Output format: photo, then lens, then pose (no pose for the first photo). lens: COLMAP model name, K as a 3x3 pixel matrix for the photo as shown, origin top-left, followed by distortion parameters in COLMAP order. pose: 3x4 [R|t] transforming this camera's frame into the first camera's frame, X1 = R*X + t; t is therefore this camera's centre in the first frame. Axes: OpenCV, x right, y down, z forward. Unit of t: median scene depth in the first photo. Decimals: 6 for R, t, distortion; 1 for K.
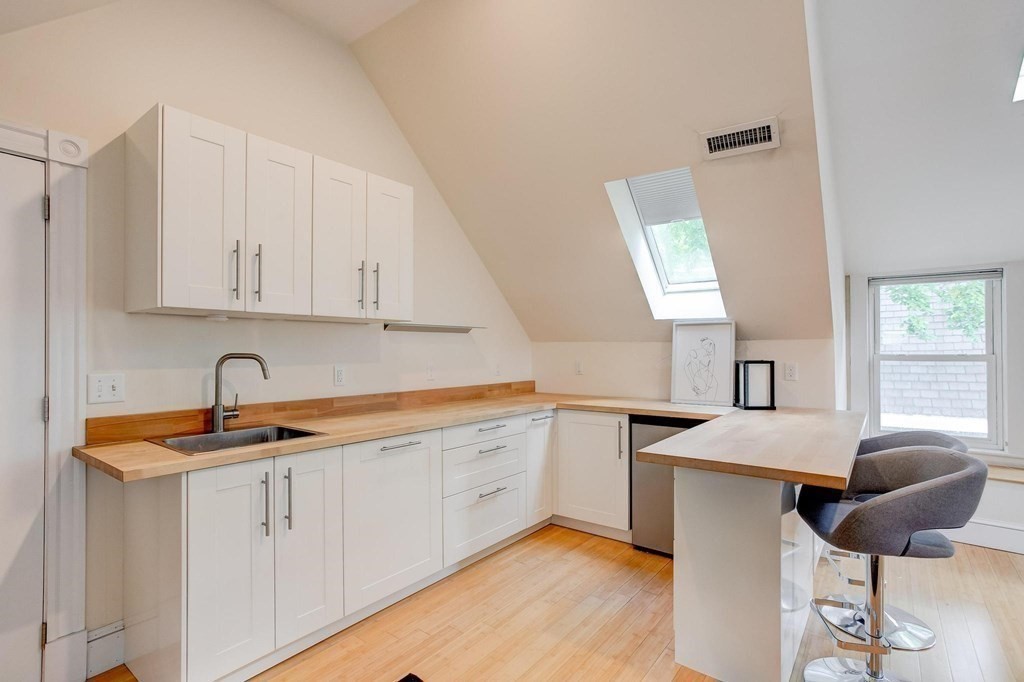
lens RADIAL K [[492.1, 0, 512.0], [0, 492.1, 350.0], [0, 0, 1]] dist [-0.030453, 0.000389]
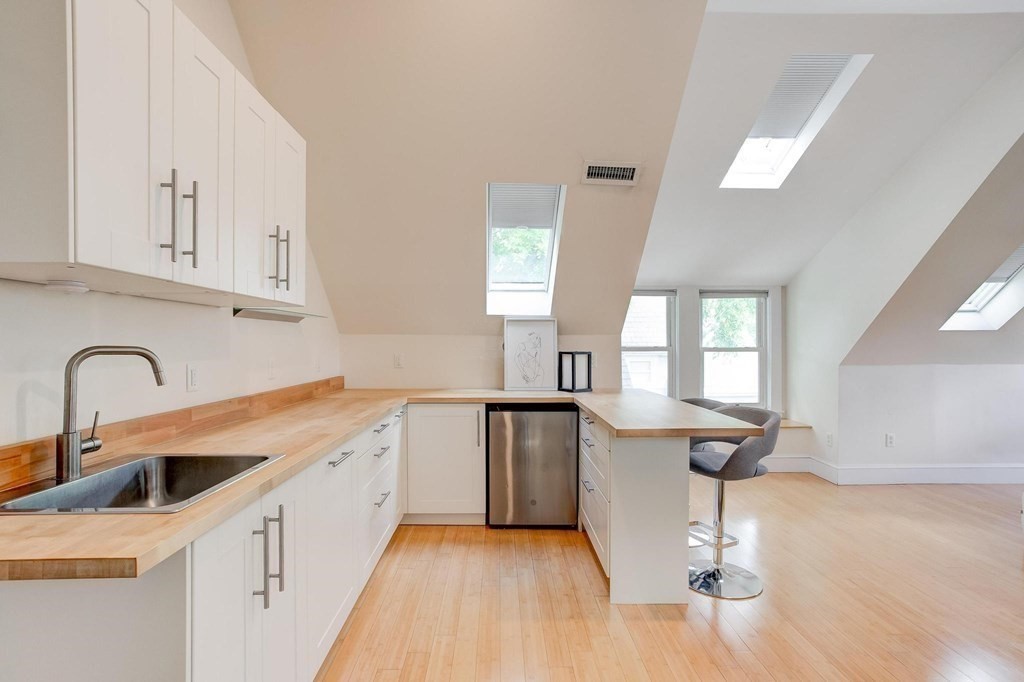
lens RADIAL K [[490.5, 0, 506.4], [0, 490.5, 345.7], [0, 0, 1]] dist [-0.055719, 0.033074]
pose [[0.783675, -0.000312, 0.621171, -0.392154], [-0.002873, 0.999987, 0.004127, 0.001747], [-0.621164, -0.005019, 0.783664, 0.147599]]
